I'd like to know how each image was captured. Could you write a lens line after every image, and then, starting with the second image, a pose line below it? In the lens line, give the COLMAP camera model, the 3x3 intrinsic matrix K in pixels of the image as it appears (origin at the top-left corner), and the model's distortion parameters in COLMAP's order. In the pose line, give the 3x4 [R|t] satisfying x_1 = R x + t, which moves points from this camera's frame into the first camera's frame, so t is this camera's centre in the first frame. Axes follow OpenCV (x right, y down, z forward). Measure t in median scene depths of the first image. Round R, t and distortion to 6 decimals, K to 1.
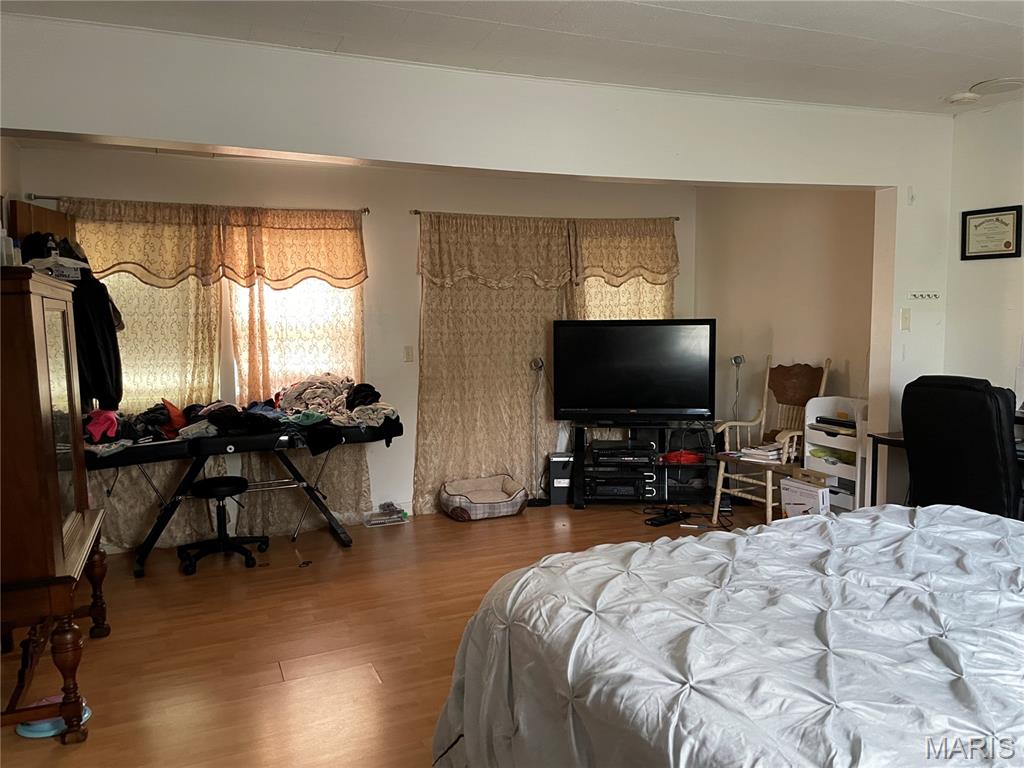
lens RADIAL K [[776.5, 0, 513.1], [0, 776.5, 388.8], [0, 0, 1]] dist [0.045340, 0.000527]
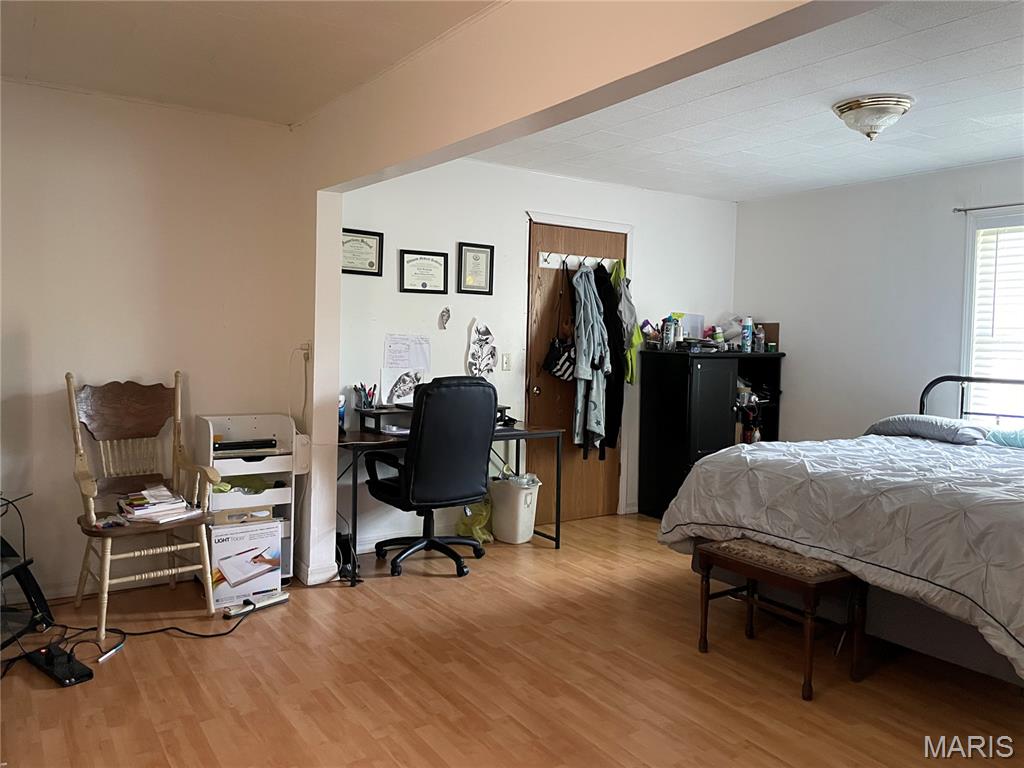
lens RADIAL K [[776.5, 0, 511.7], [0, 776.5, 383.3], [0, 0, 1]] dist [0.045340, 0.000527]
pose [[-0.193351, -0.055016, 0.979586, -0.408623], [0.066717, 0.995378, 0.069072, -0.054567], [-0.978859, 0.078710, -0.188787, 0.766400]]
